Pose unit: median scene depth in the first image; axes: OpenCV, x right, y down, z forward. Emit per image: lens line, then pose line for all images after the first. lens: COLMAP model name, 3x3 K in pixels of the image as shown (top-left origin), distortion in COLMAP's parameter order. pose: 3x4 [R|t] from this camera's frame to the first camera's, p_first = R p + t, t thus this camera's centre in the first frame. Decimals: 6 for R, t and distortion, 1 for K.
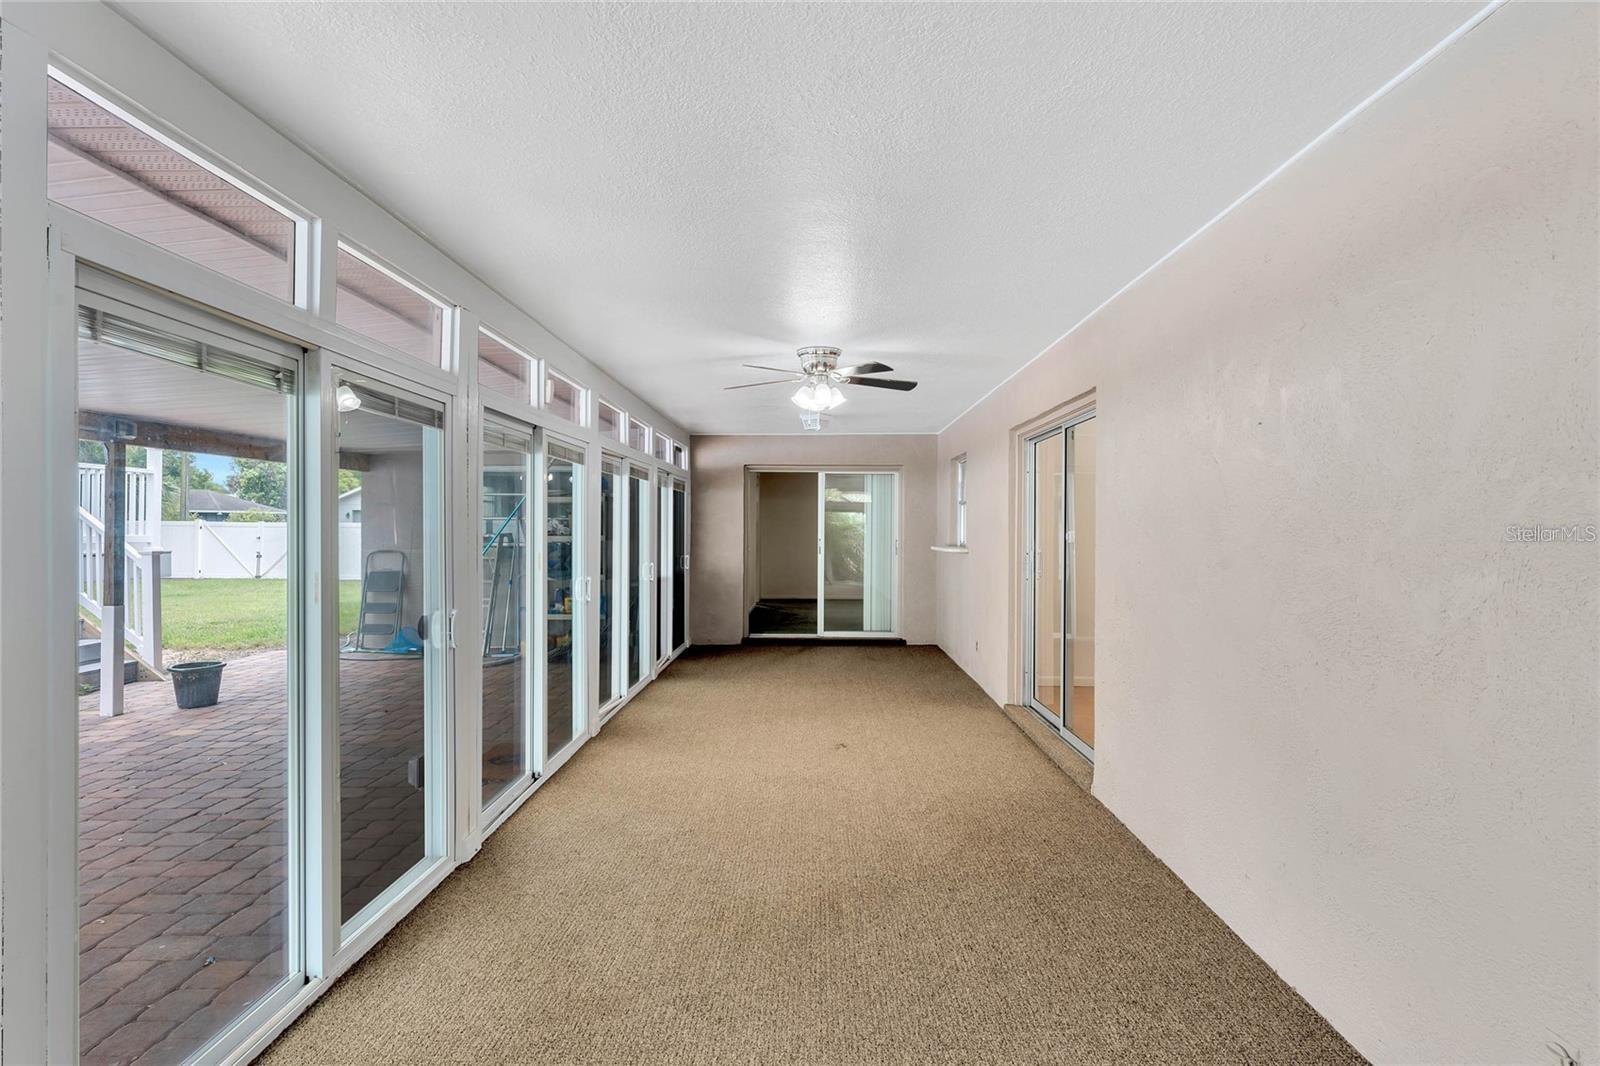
lens RADIAL K [[782.5, 0, 800.0], [0, 782.5, 533.0], [0, 0, 1]] dist [0.000589, 0.000096]
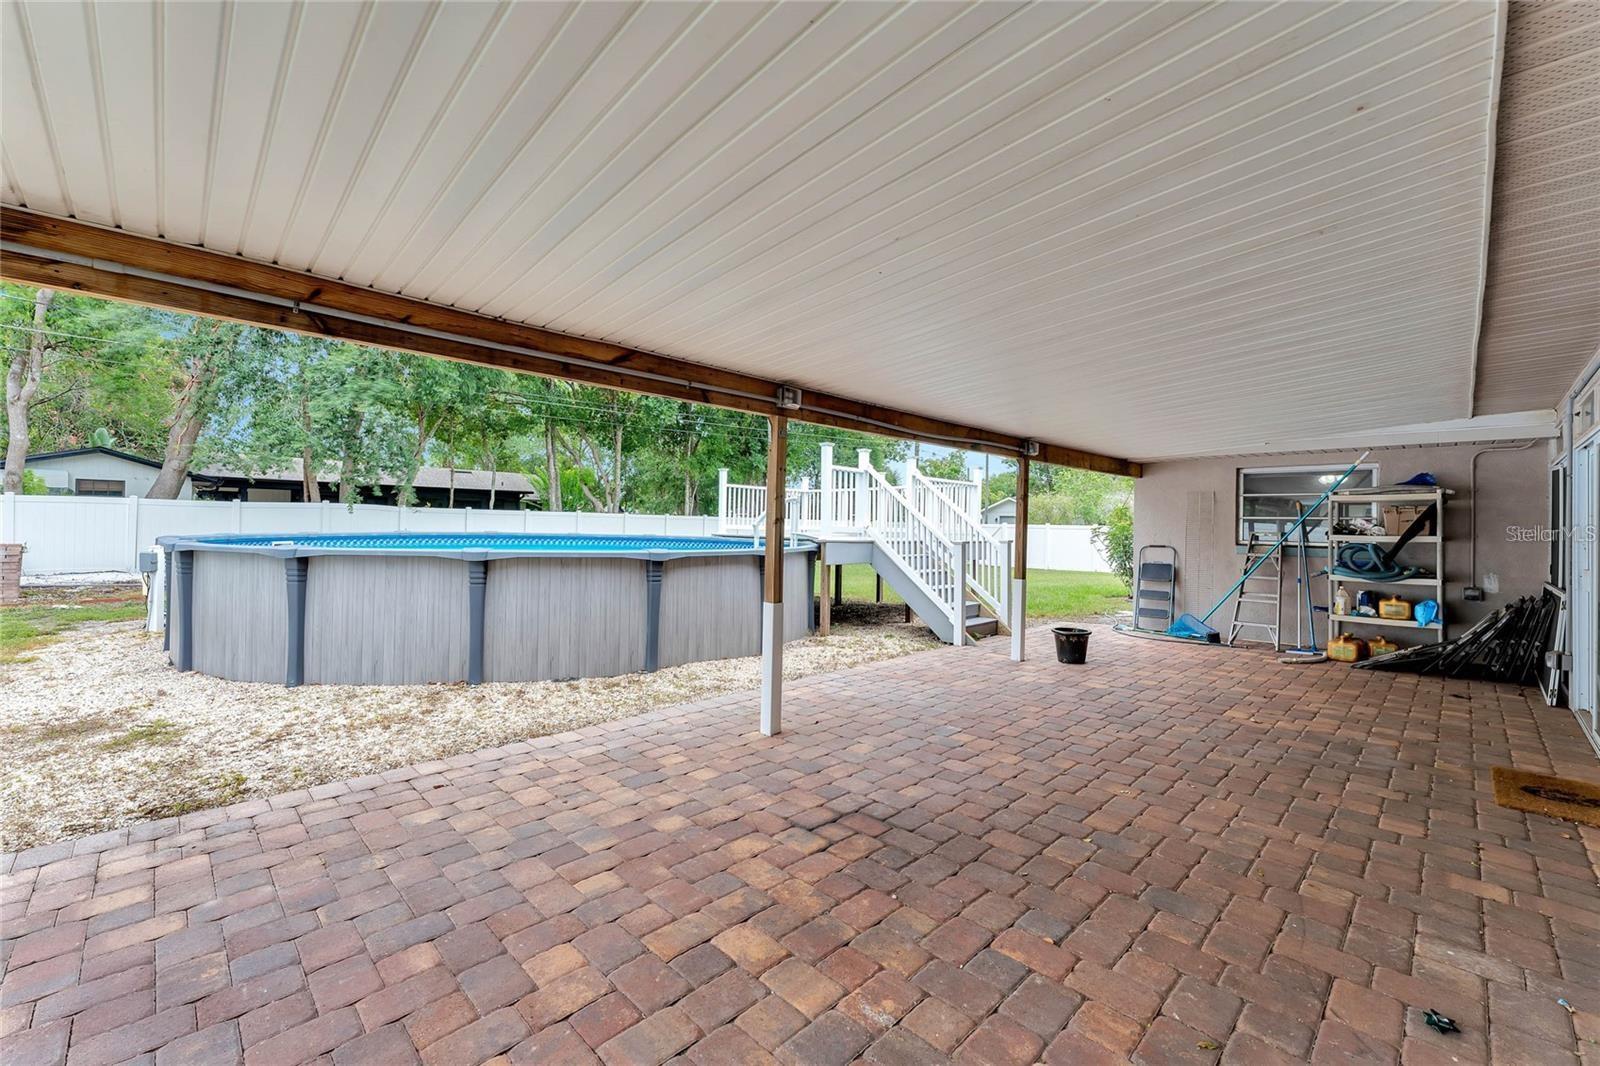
lens RADIAL K [[639.3, 0, 800.1], [0, 639.3, 538.1], [0, 0, 1]] dist [0.001452, 0.000549]
pose [[0.709962, 0.015587, -0.704067, -0.342023], [-0.011444, 0.999878, 0.010595, 0.012211], [0.704147, 0.000536, 0.710054, -0.045665]]
